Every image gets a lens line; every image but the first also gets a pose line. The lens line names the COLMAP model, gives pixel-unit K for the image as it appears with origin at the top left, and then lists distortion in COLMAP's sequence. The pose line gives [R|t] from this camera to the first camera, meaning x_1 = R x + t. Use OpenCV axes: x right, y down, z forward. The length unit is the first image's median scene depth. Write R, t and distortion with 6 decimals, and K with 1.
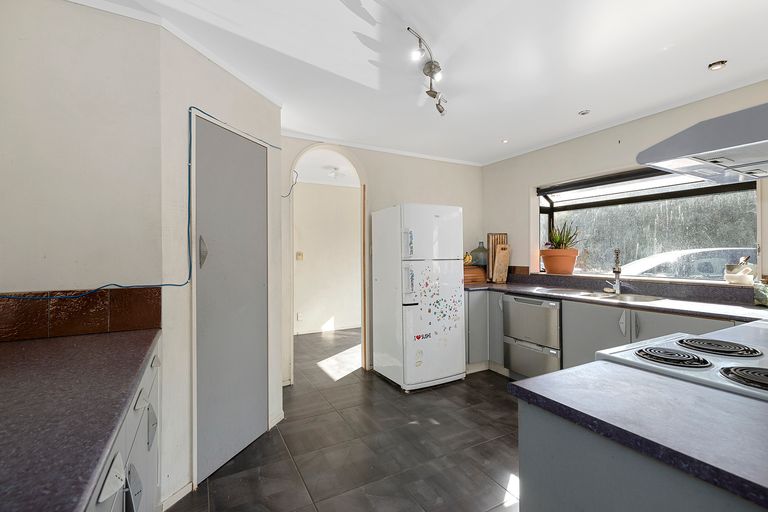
lens RADIAL K [[343.4, 0, 385.9], [0, 343.4, 251.1], [0, 0, 1]] dist [0.002582, -0.000083]
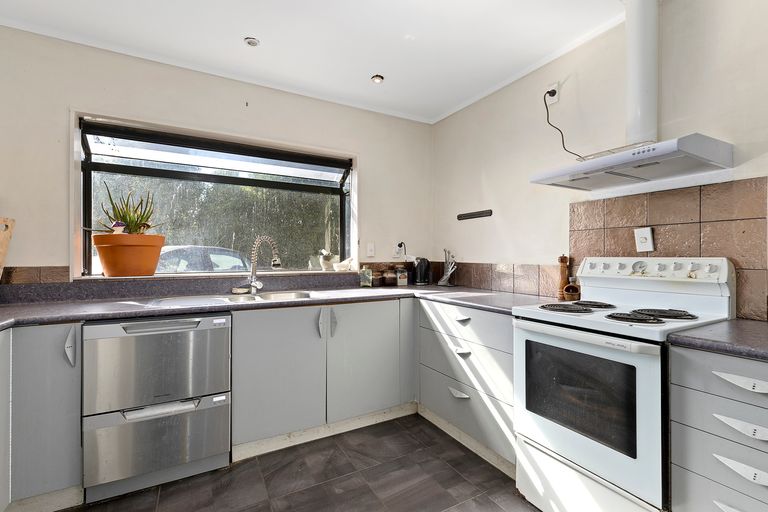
lens RADIAL K [[343.4, 0, 387.6], [0, 343.4, 256.9], [0, 0, 1]] dist [0.002582, -0.000083]
pose [[-0.011880, -0.000278, 0.999929, -0.120355], [-0.007605, 0.999971, 0.000187, 0.034816], [-0.999901, -0.007603, -0.011882, 0.657300]]
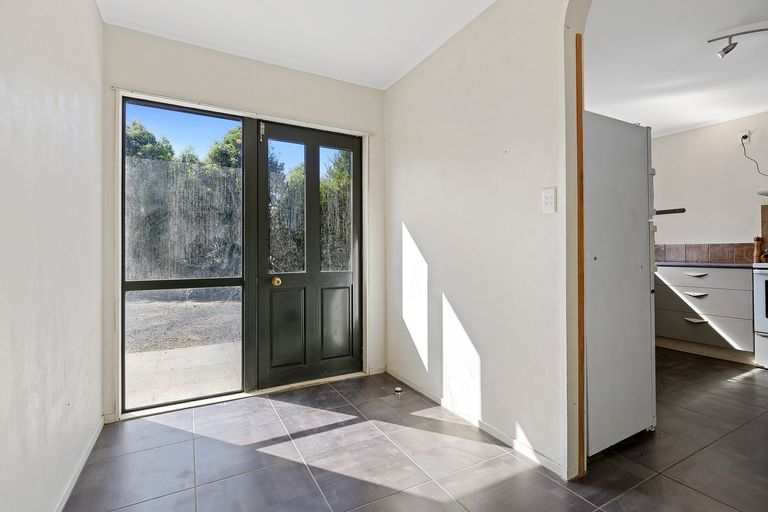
lens RADIAL K [[364.3, 0, 381.7], [0, 364.3, 249.2], [0, 0, 1]] dist [0.002612, 0.000305]
pose [[0.008176, 0.009369, 0.999923, -0.620930], [0.002632, 0.999952, -0.009391, 0.075972], [-0.999963, 0.002708, 0.008151, 1.479023]]
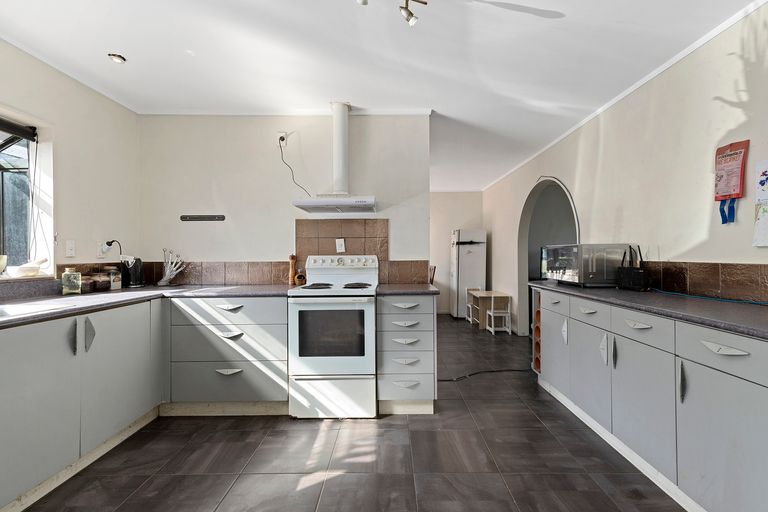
lens RADIAL K [[343.4, 0, 387.2], [0, 343.4, 255.2], [0, 0, 1]] dist [0.002582, -0.000083]
pose [[-0.873443, 0.005478, 0.486895, -0.158486], [0.003607, 0.999982, -0.004779, 0.036824], [-0.486913, -0.002418, -0.873447, 1.012510]]
